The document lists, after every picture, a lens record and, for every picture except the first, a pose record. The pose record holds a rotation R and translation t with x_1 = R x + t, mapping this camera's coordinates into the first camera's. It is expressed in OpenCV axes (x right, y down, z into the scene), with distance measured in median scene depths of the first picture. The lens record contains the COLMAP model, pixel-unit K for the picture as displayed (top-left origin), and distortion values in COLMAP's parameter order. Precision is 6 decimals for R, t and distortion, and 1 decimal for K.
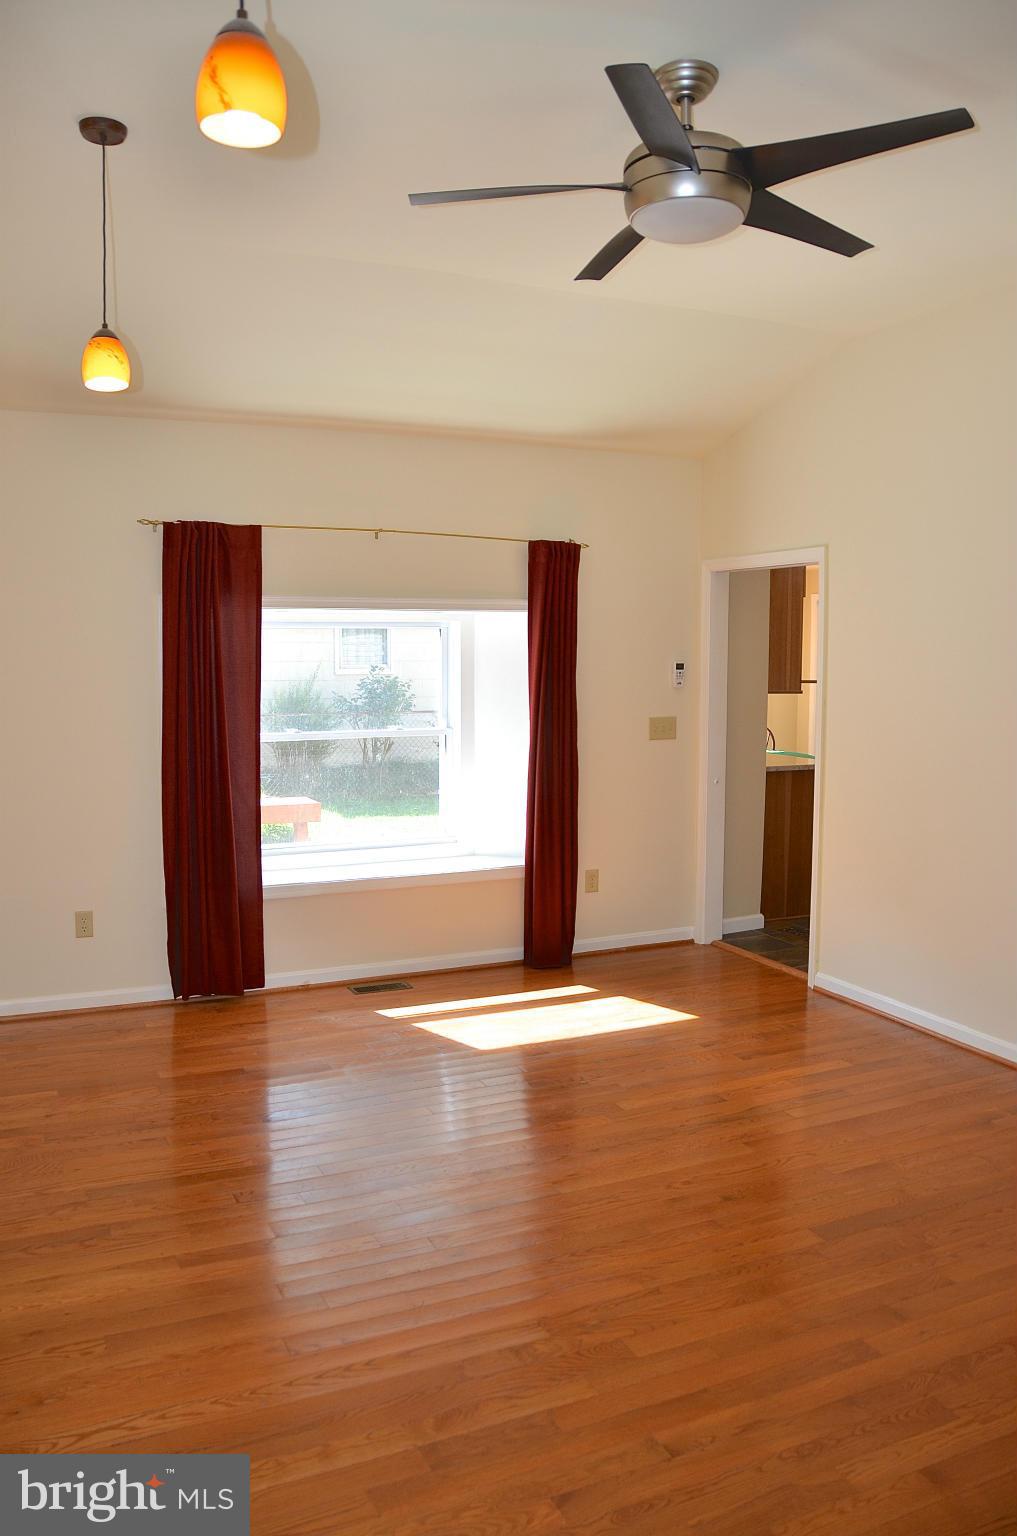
lens RADIAL K [[1191.7, 0, 513.4], [0, 1191.7, 785.0], [0, 0, 1]] dist [-0.159754, 0.114234]
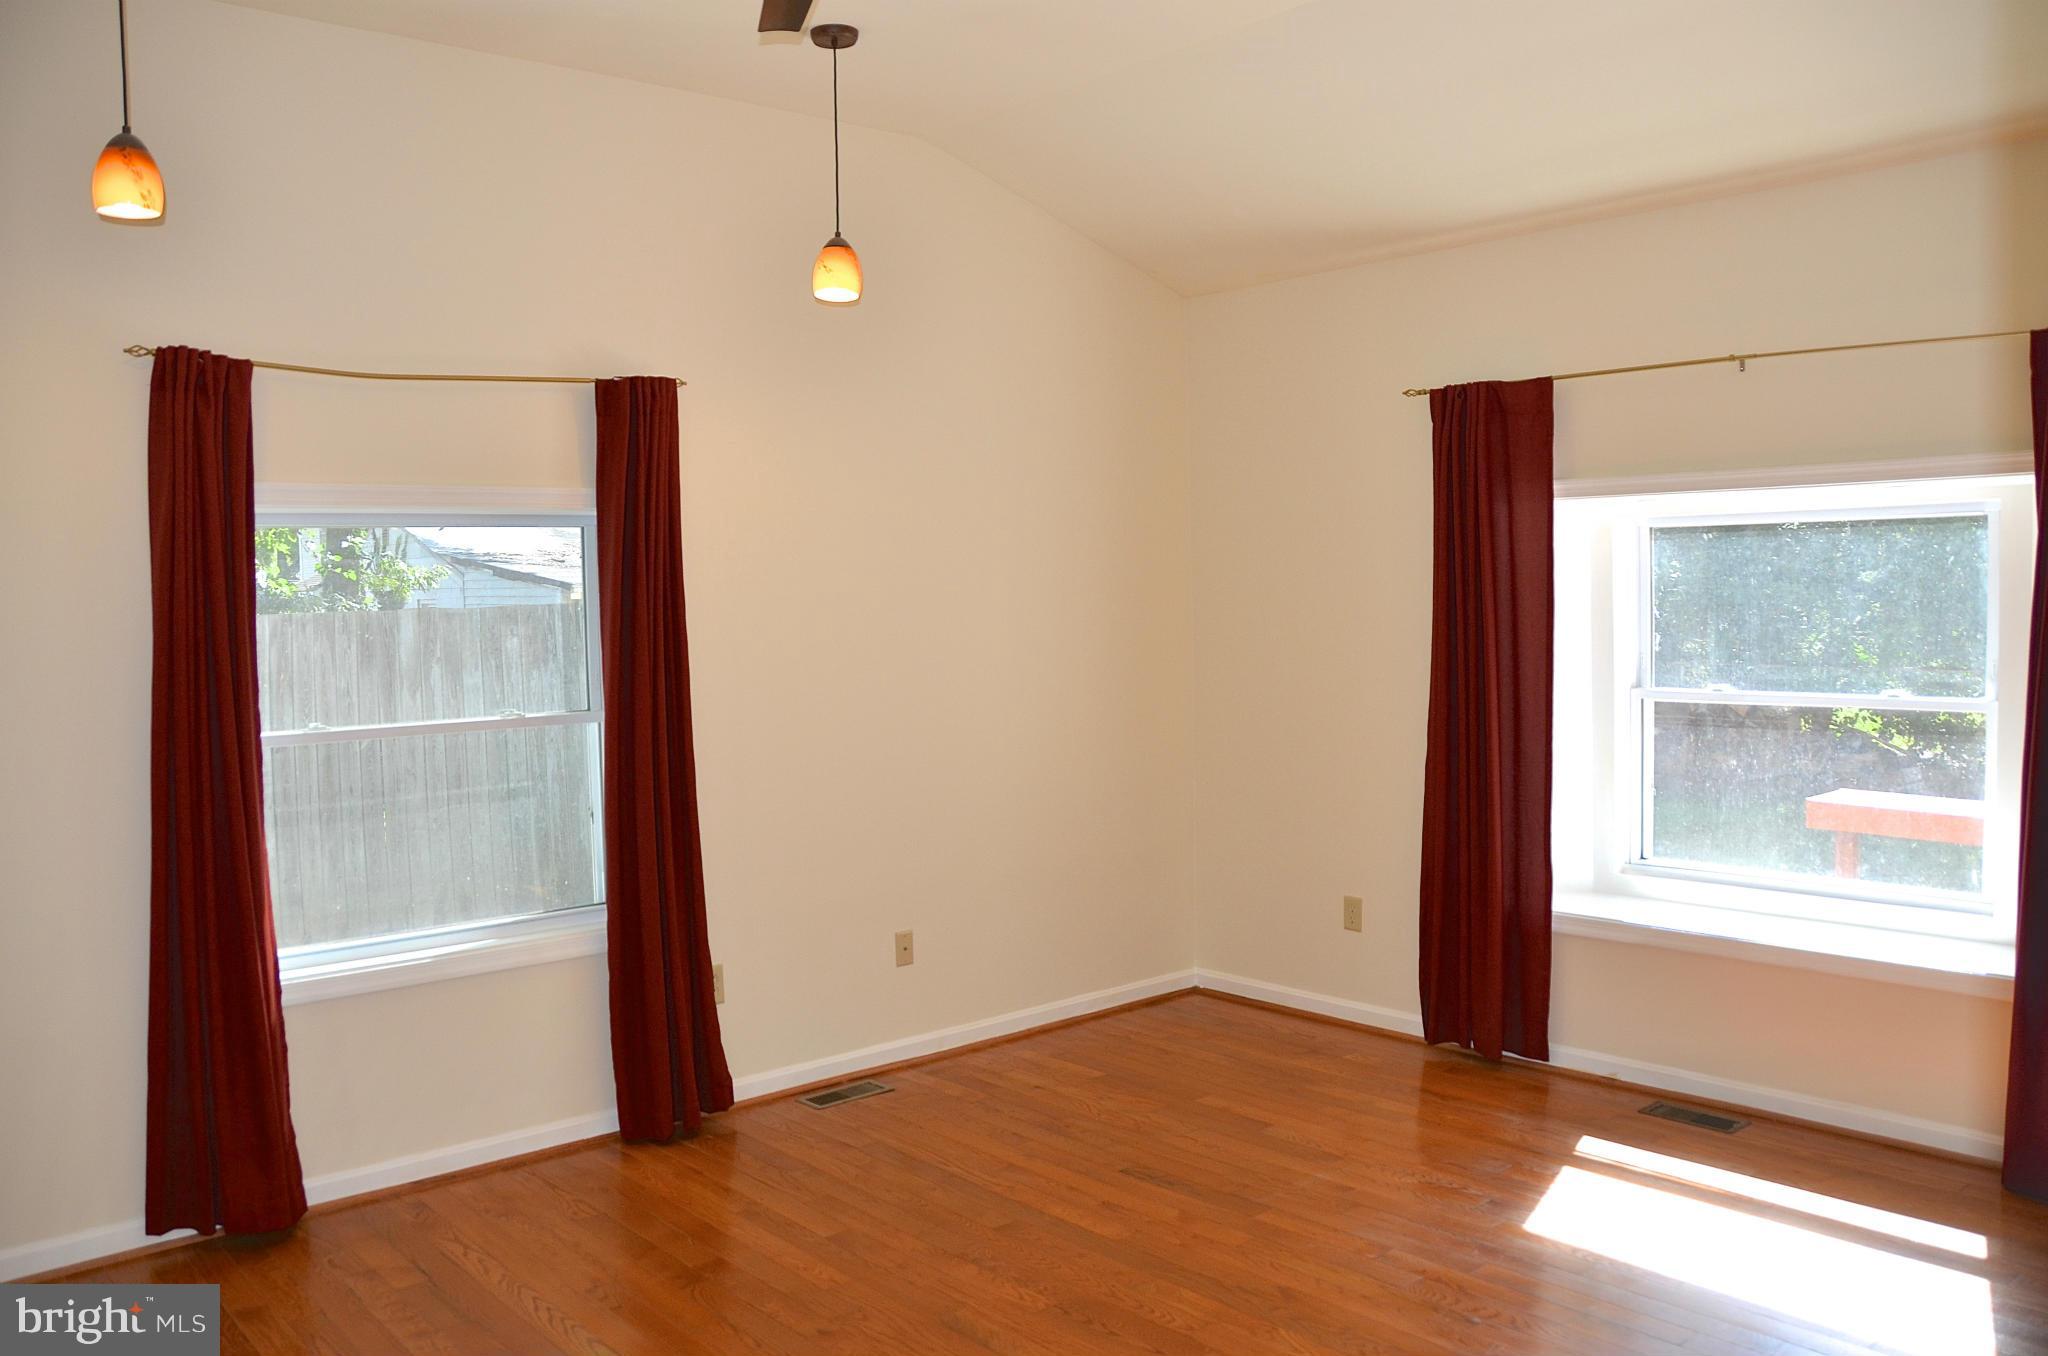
lens RADIAL K [[1588.9, 0, 1018.1], [0, 1588.9, 694.1], [0, 0, 1]] dist [-0.159754, 0.114234]
pose [[0.287133, 0.053774, -0.956380, 0.556938], [-0.088292, 0.995658, 0.029475, -0.037776], [0.953813, 0.075977, 0.290635, 0.457093]]
